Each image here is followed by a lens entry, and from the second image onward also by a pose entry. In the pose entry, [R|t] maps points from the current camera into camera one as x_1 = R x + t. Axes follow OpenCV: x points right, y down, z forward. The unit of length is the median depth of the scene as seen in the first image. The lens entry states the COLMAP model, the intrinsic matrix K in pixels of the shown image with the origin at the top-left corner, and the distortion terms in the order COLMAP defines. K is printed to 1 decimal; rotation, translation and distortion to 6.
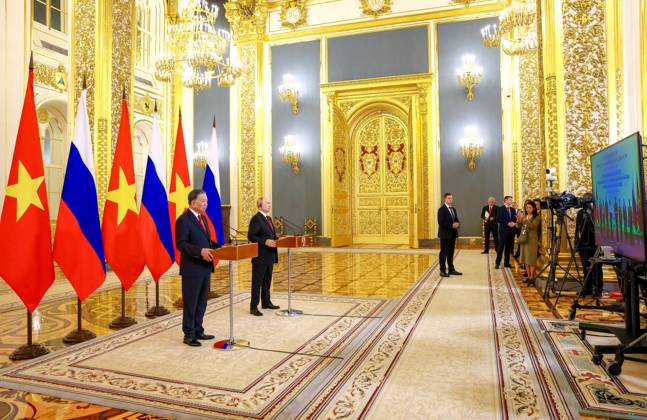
lens RADIAL K [[442.7, 0, 323.4], [0, 442.7, 199.3], [0, 0, 1]] dist [-0.110312, 0.074846]
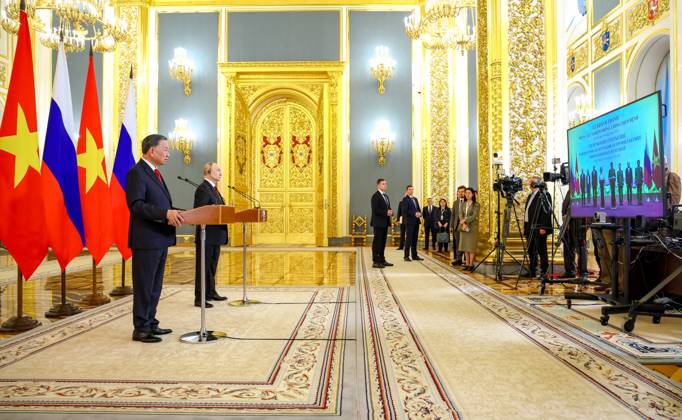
lens RADIAL K [[468.9, 0, 341.0], [0, 468.9, 210.0], [0, 0, 1]] dist [-0.057044, 0.005887]
pose [[0.947172, 0.017251, 0.320262, -0.156420], [-0.017946, 0.999839, -0.000784, 0.067065], [-0.320224, -0.005005, 0.947329, 0.092977]]
